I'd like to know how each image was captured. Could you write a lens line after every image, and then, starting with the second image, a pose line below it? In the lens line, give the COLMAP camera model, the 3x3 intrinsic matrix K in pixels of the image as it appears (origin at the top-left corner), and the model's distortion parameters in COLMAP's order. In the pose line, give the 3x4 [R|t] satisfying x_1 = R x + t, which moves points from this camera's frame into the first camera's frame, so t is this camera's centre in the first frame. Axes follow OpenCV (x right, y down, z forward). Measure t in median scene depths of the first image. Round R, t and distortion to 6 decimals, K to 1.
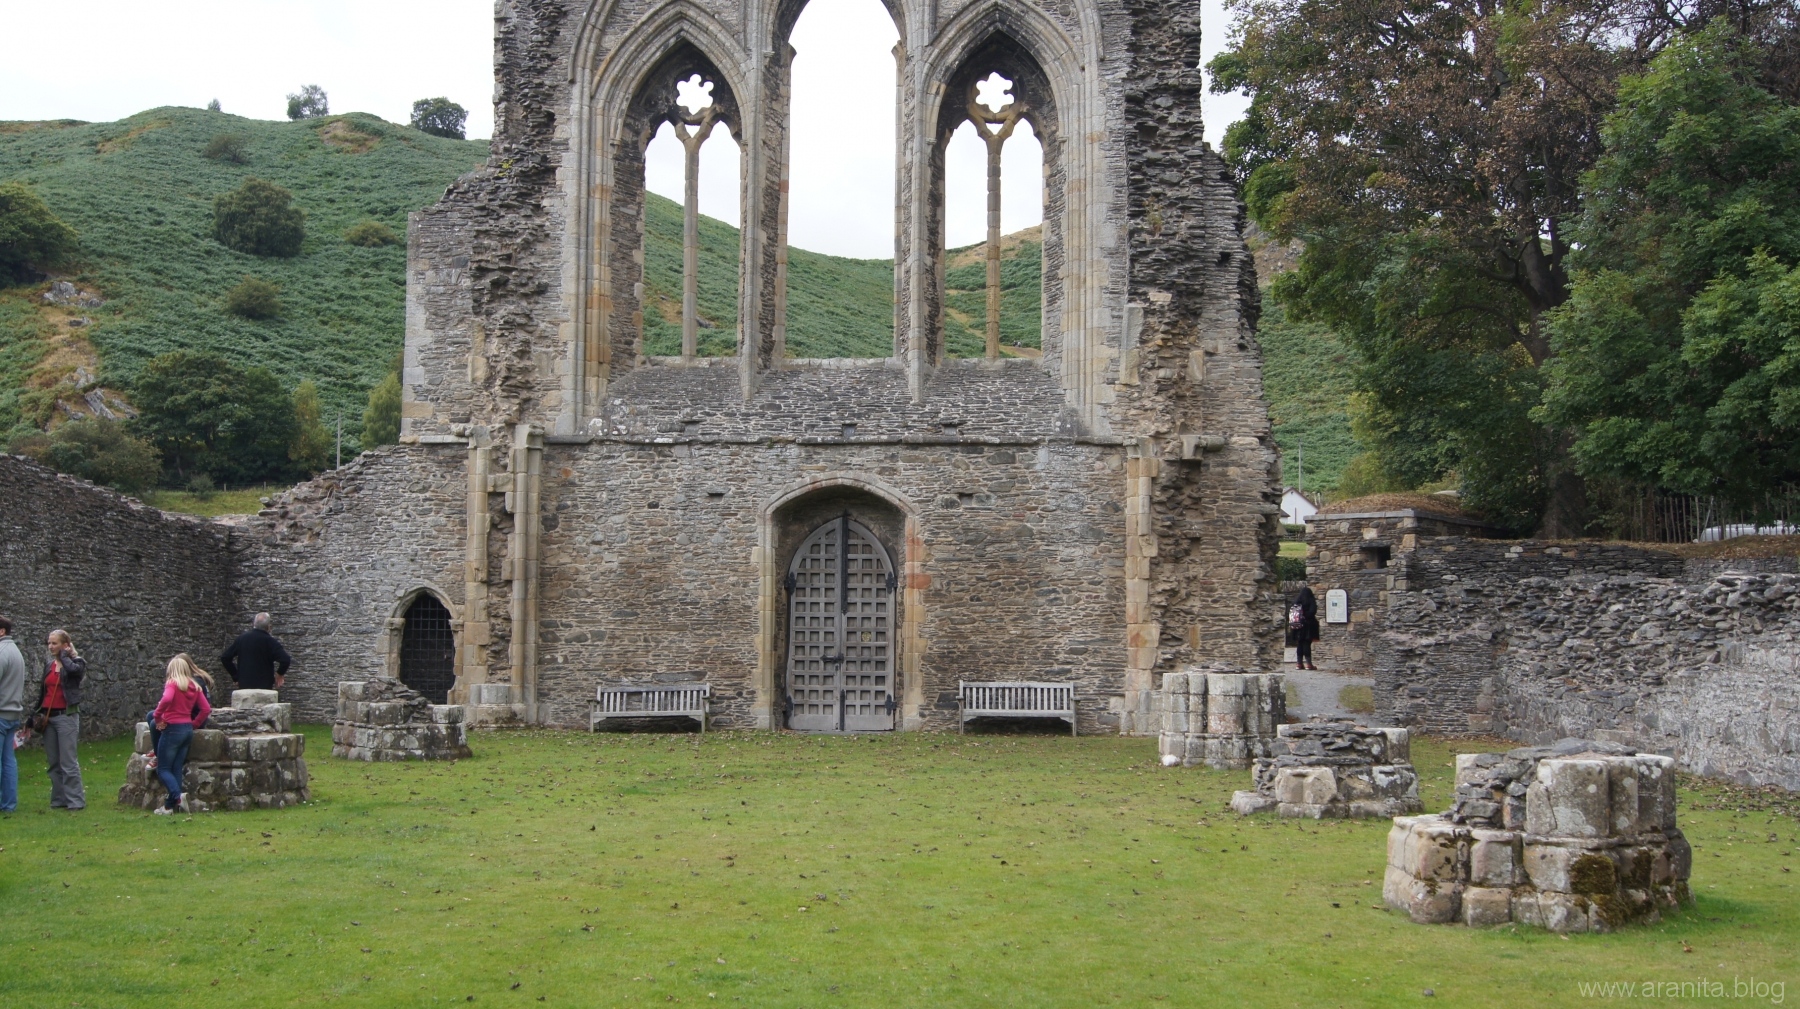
lens RADIAL K [[1848.0, 0, 900.0], [0, 1848.0, 504.5], [0, 0, 1]] dist [-0.054365, -0.002199]
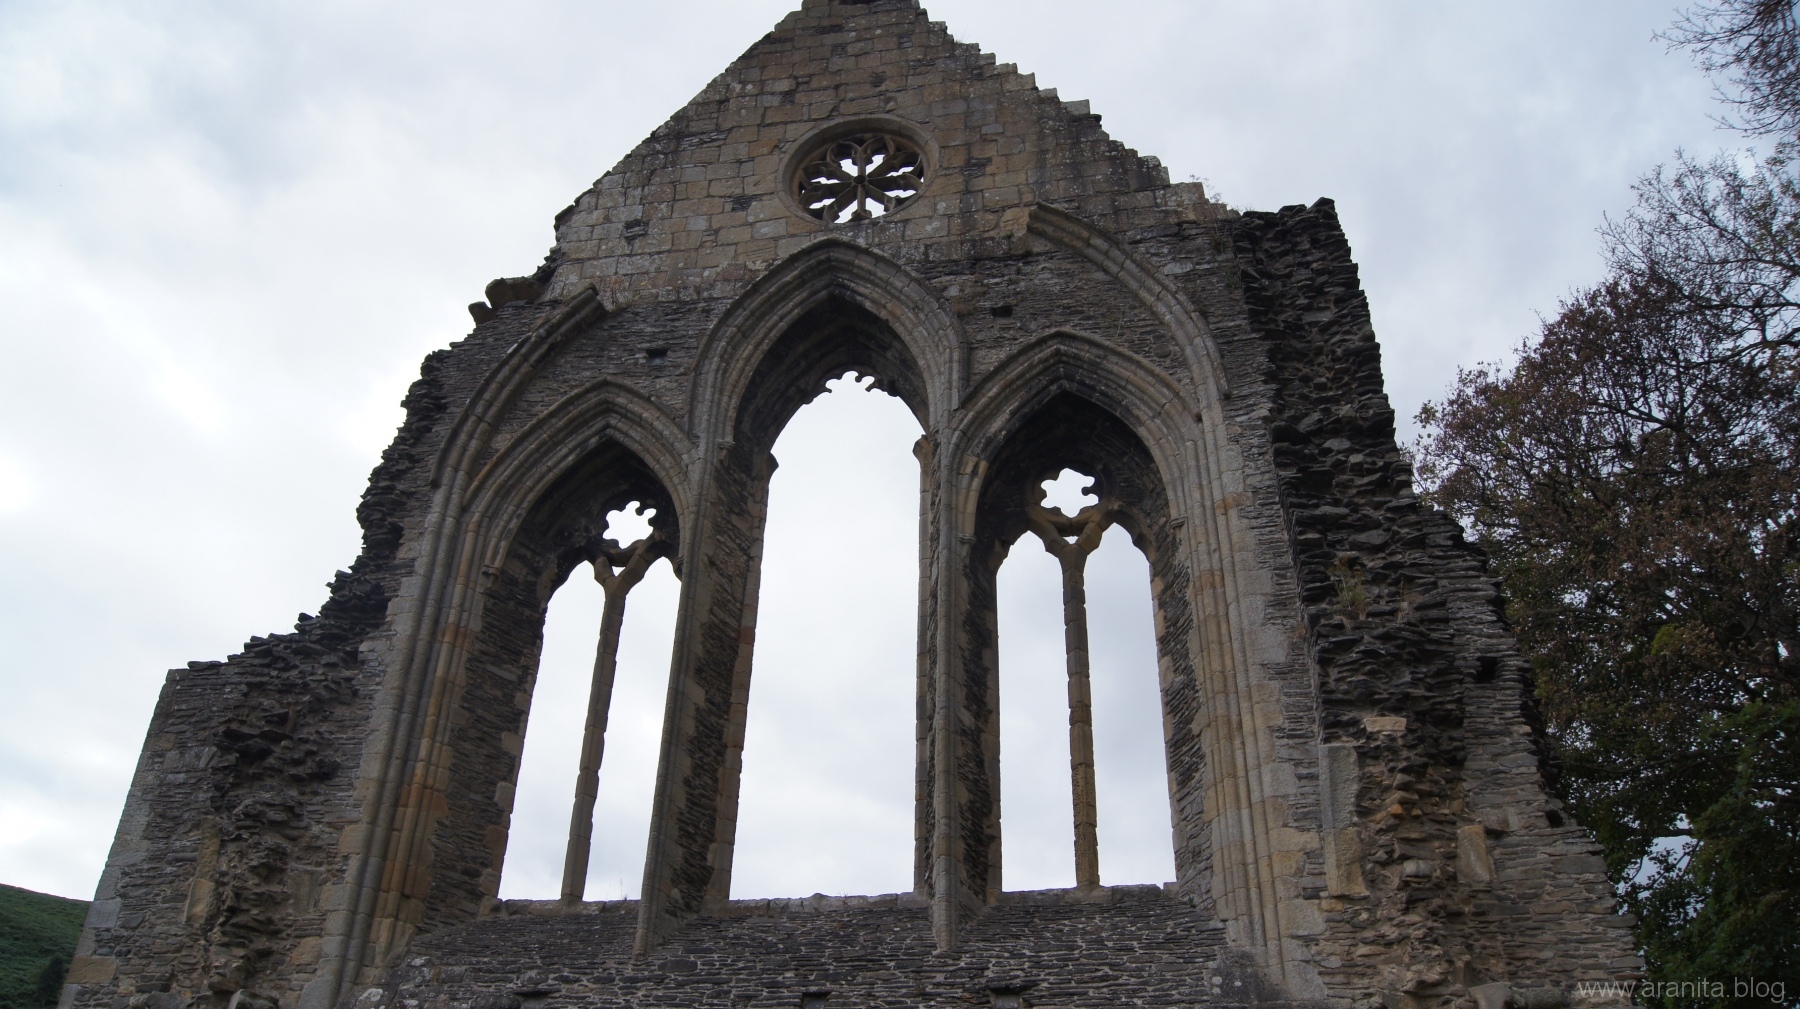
lens RADIAL K [[1423.8, 0, 880.0], [0, 1423.8, 509.1], [0, 0, 1]] dist [-0.080574, 0.004484]
pose [[0.991060, -0.059544, -0.119397, 0.046916], [-0.008596, 0.864534, -0.502500, 0.039184], [0.133143, 0.499034, 0.856293, 0.584090]]
